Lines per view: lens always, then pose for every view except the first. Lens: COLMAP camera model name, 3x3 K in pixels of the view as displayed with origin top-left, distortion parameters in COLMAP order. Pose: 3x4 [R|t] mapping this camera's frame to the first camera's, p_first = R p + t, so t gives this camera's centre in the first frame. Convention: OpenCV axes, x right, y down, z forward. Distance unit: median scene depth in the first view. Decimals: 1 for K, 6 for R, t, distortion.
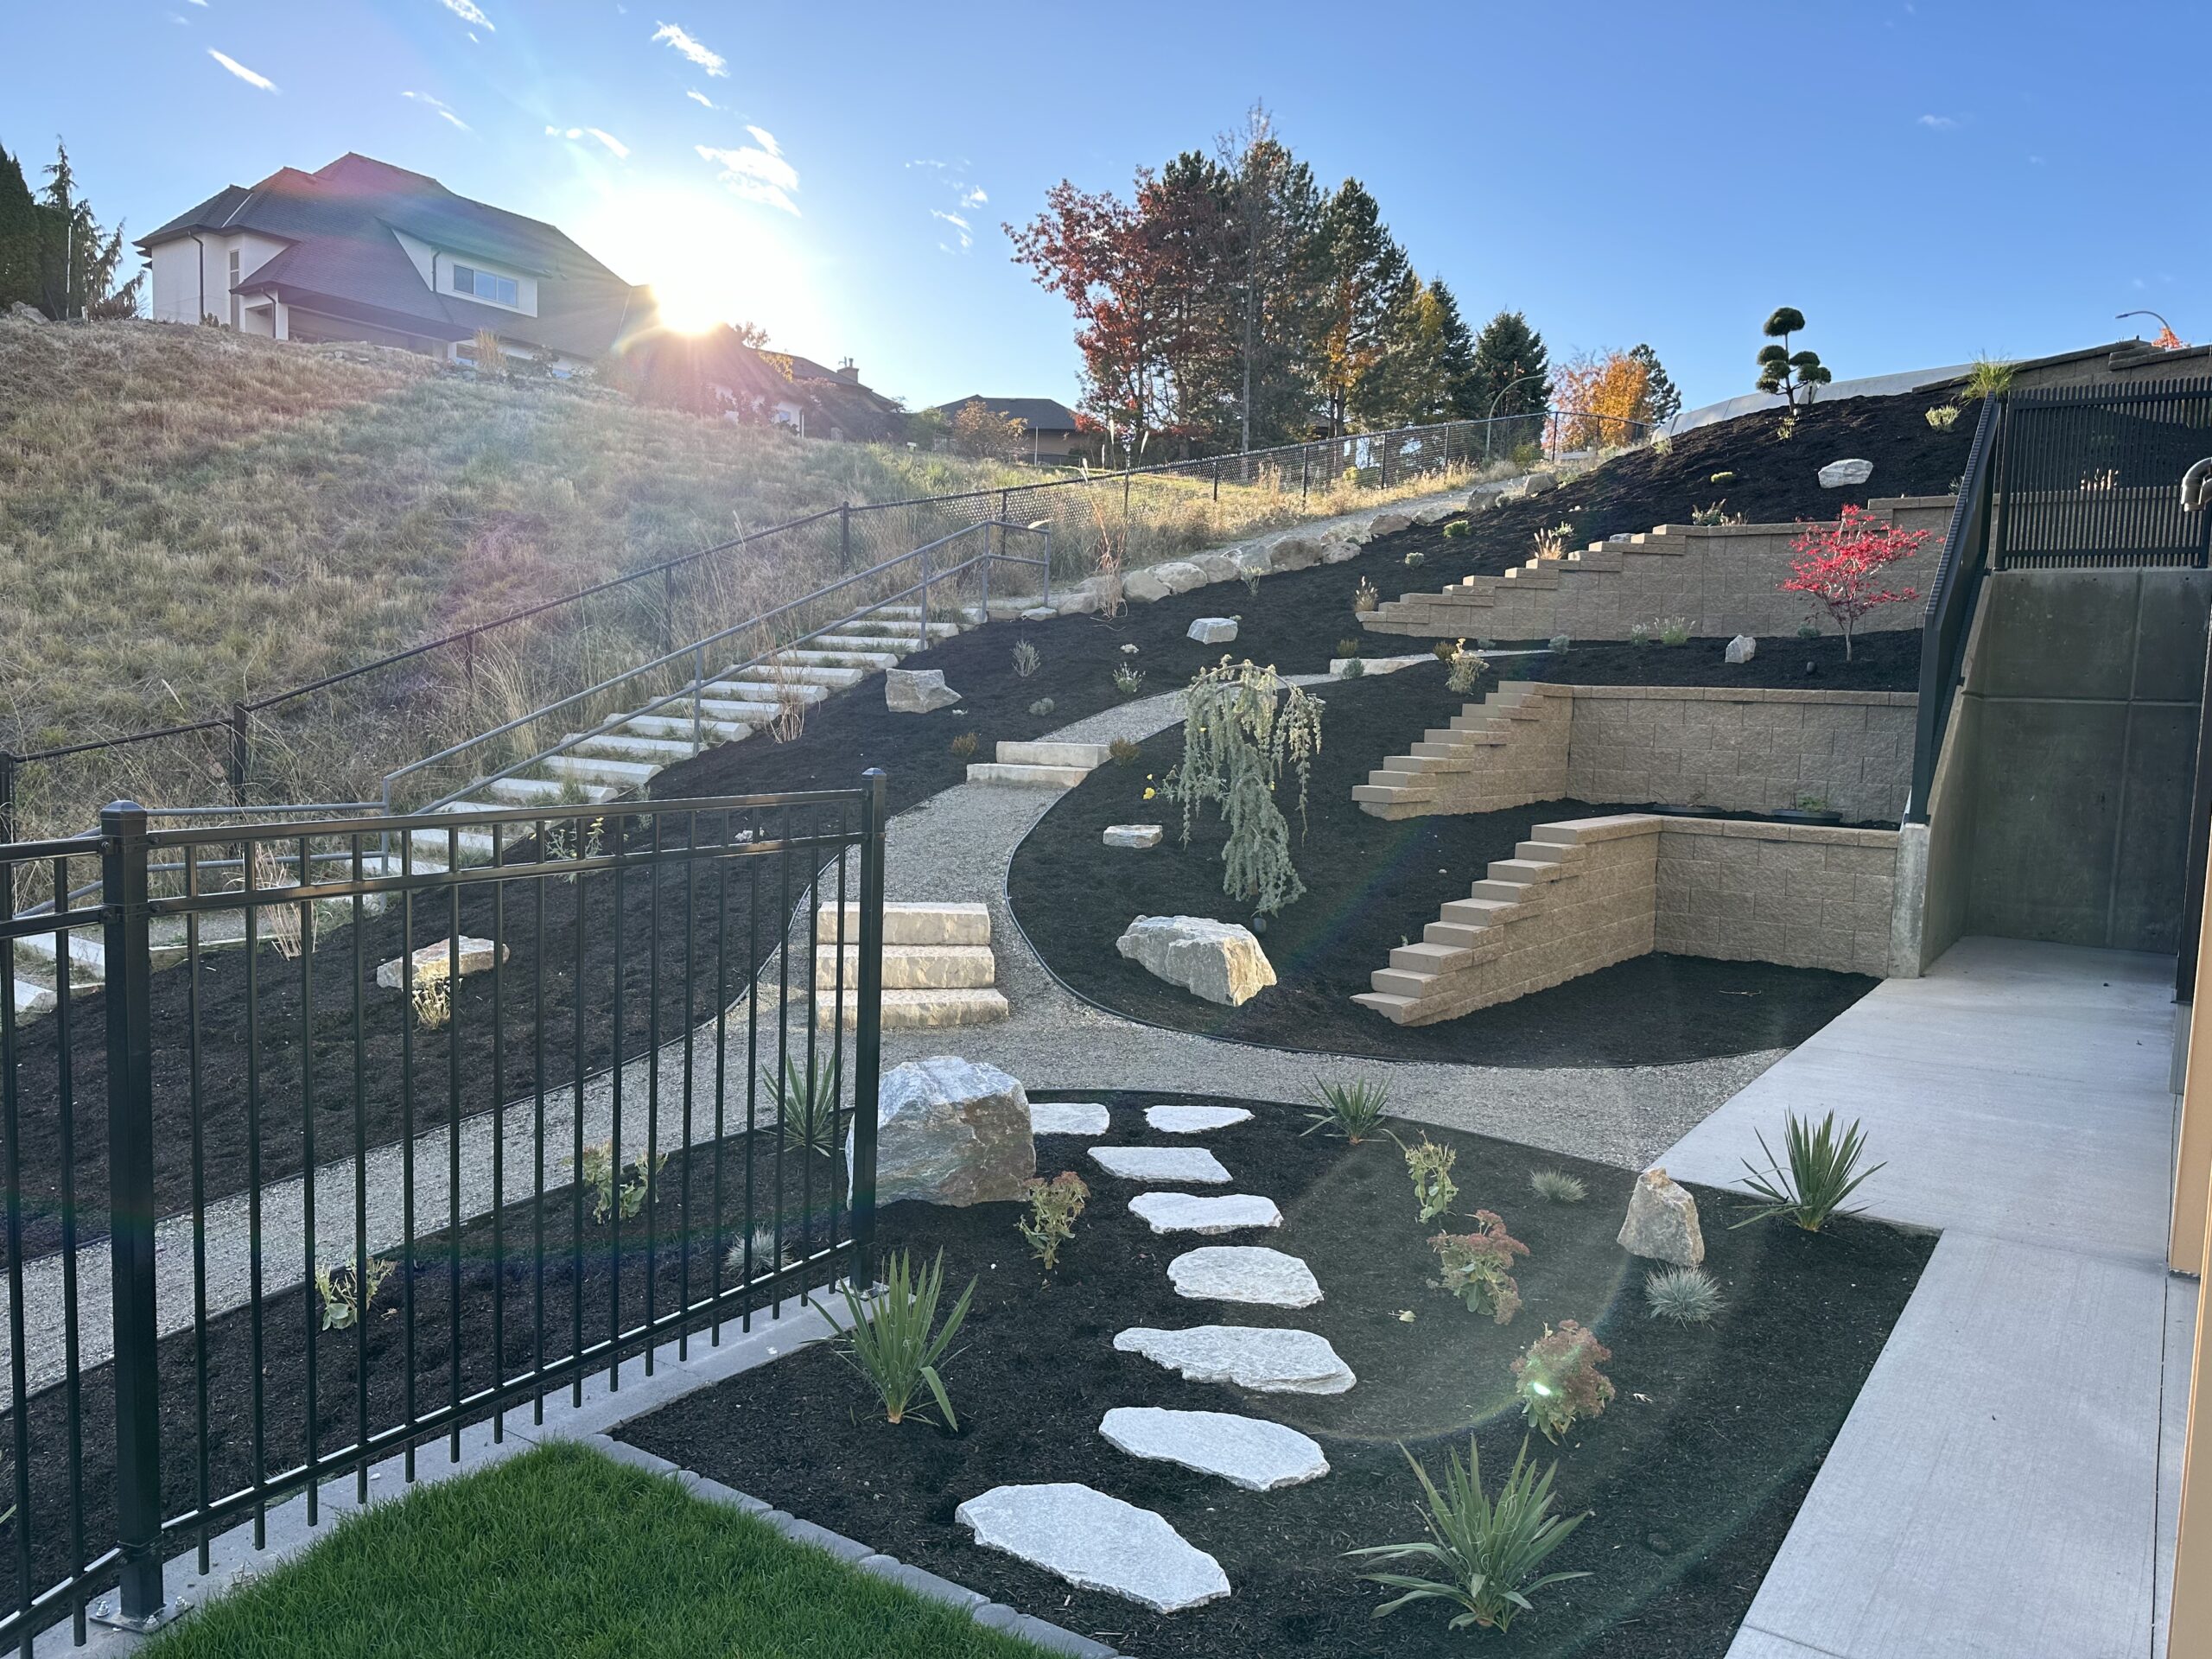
lens RADIAL K [[1641.8, 0, 1106.0], [0, 1641.8, 829.5], [0, 0, 1]] dist [0.141477, -0.226782]
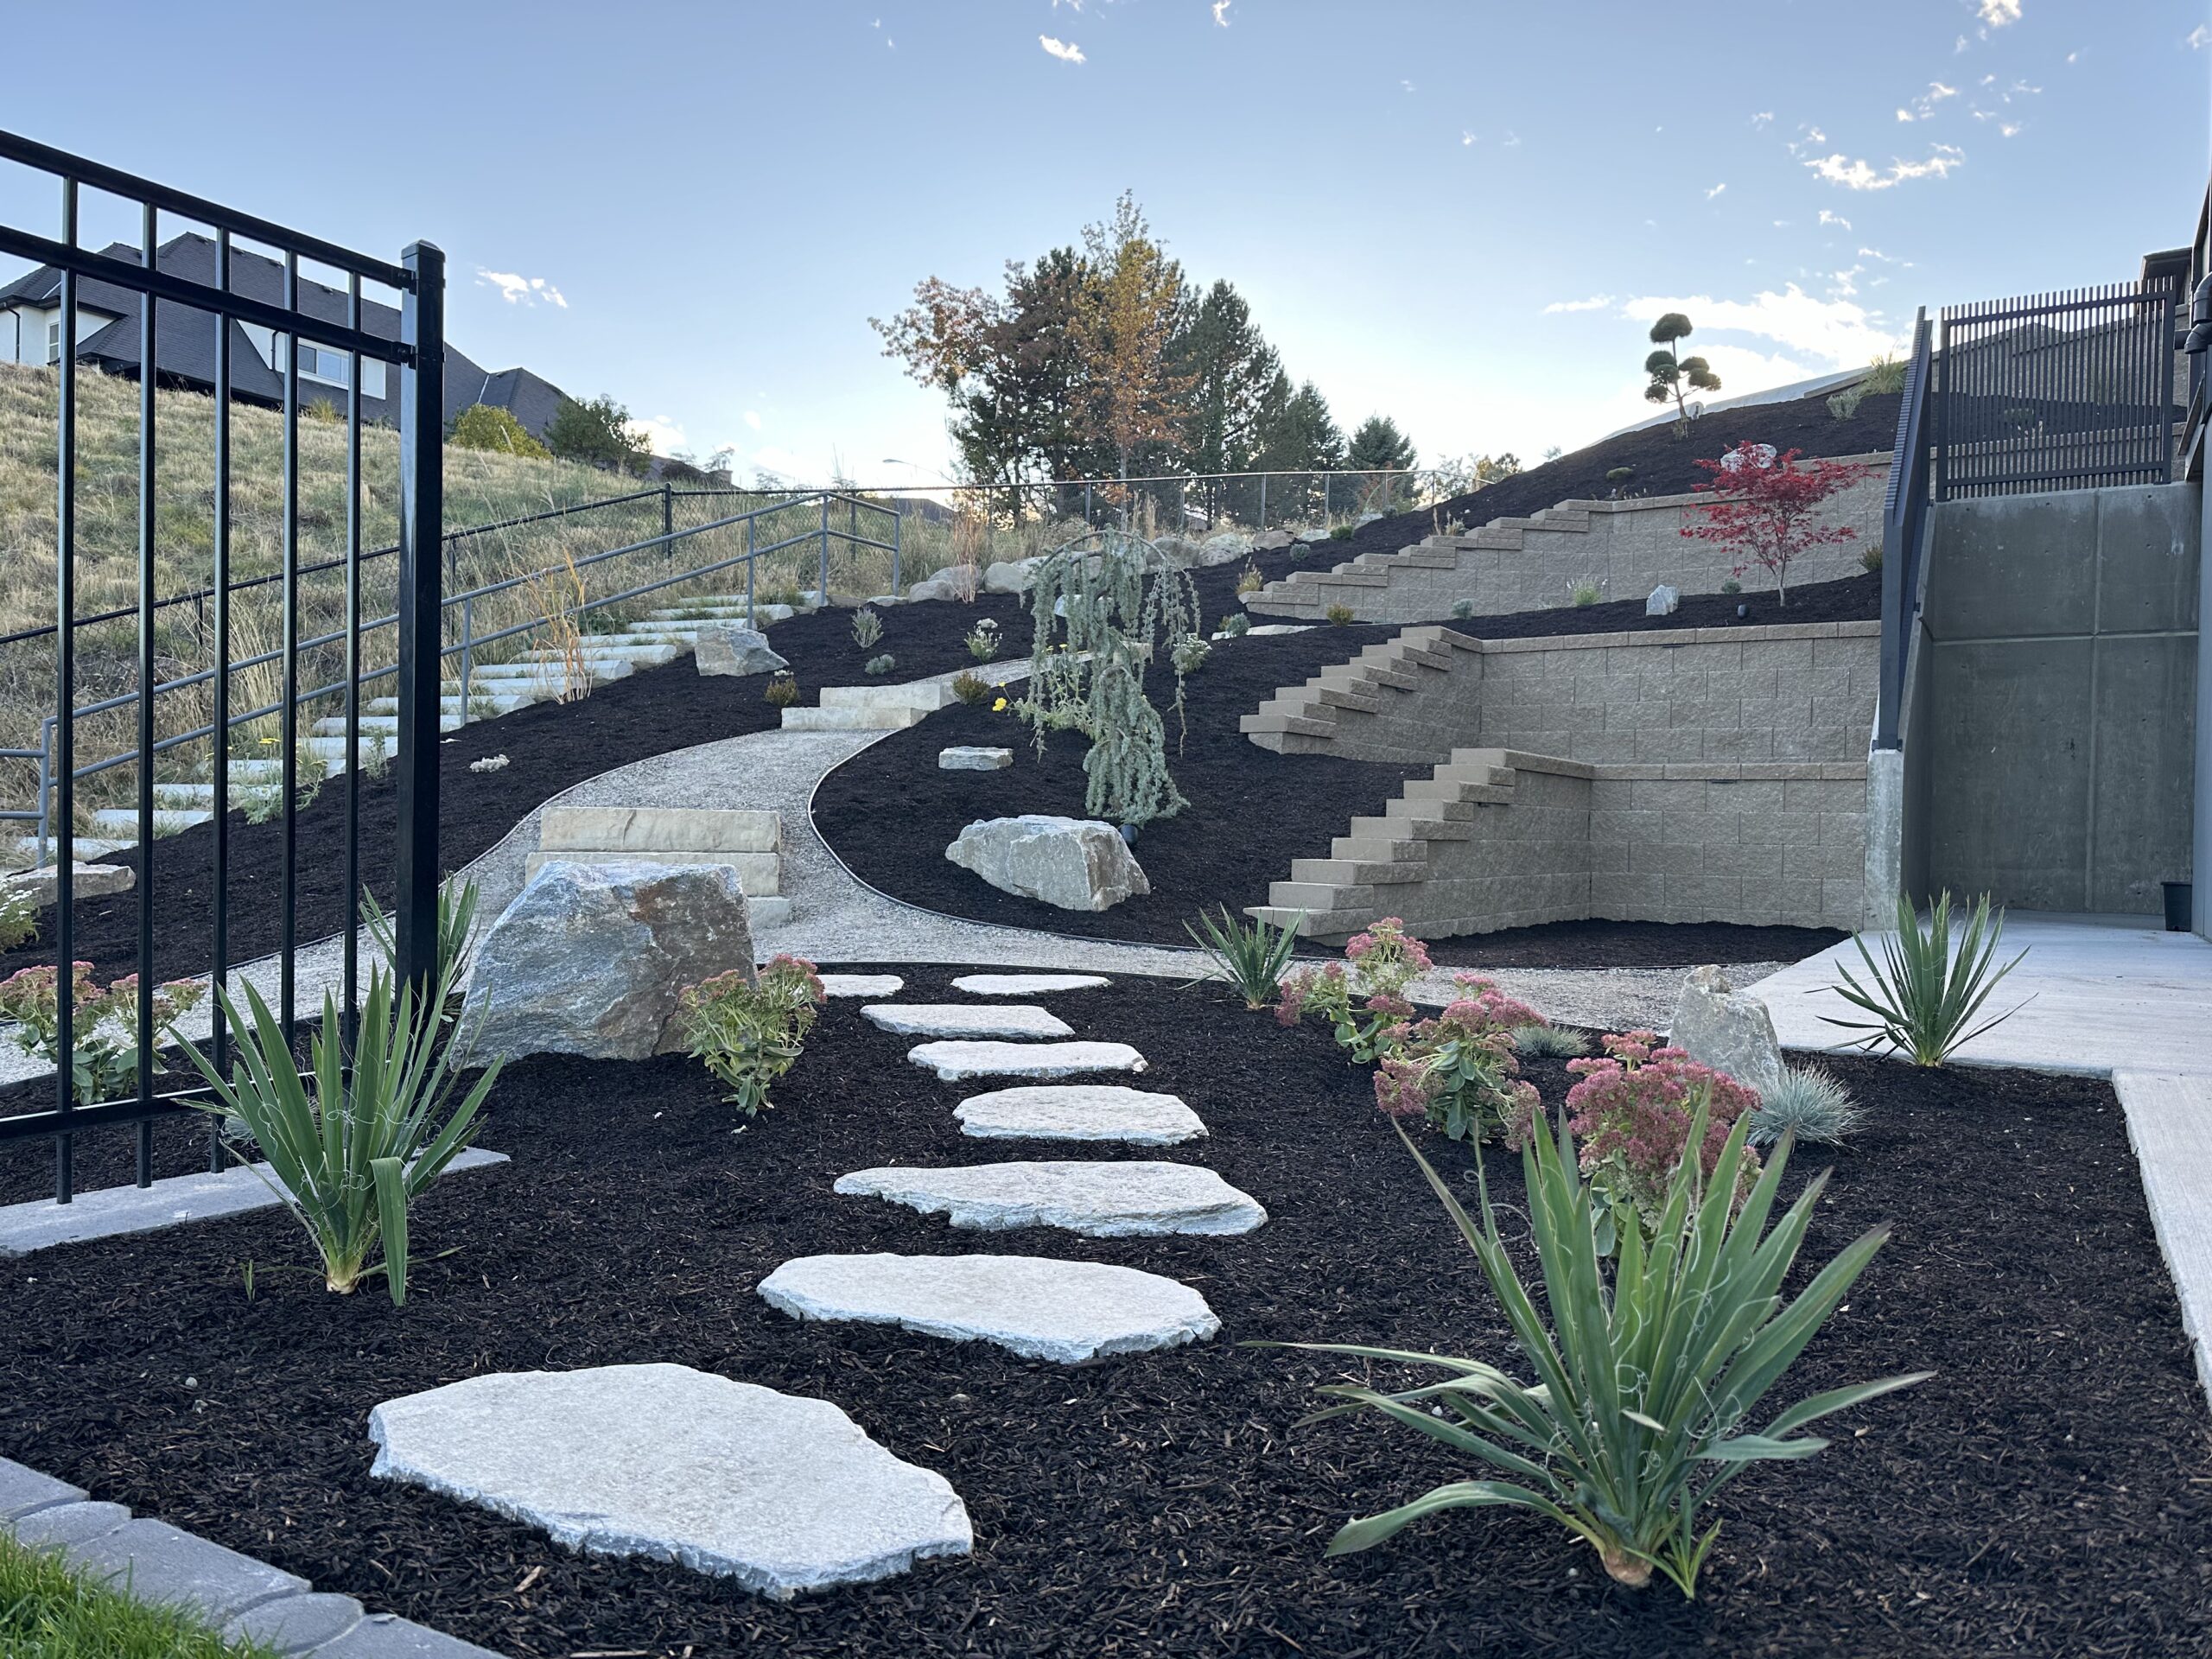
lens RADIAL K [[1641.8, 0, 1106.0], [0, 1641.8, 829.5], [0, 0, 1]] dist [0.141477, -0.226782]
pose [[0.997584, -0.018825, 0.066867, 0.019129], [0.023663, 0.997101, -0.072312, 0.073618], [-0.065312, 0.073720, 0.995138, 0.137784]]
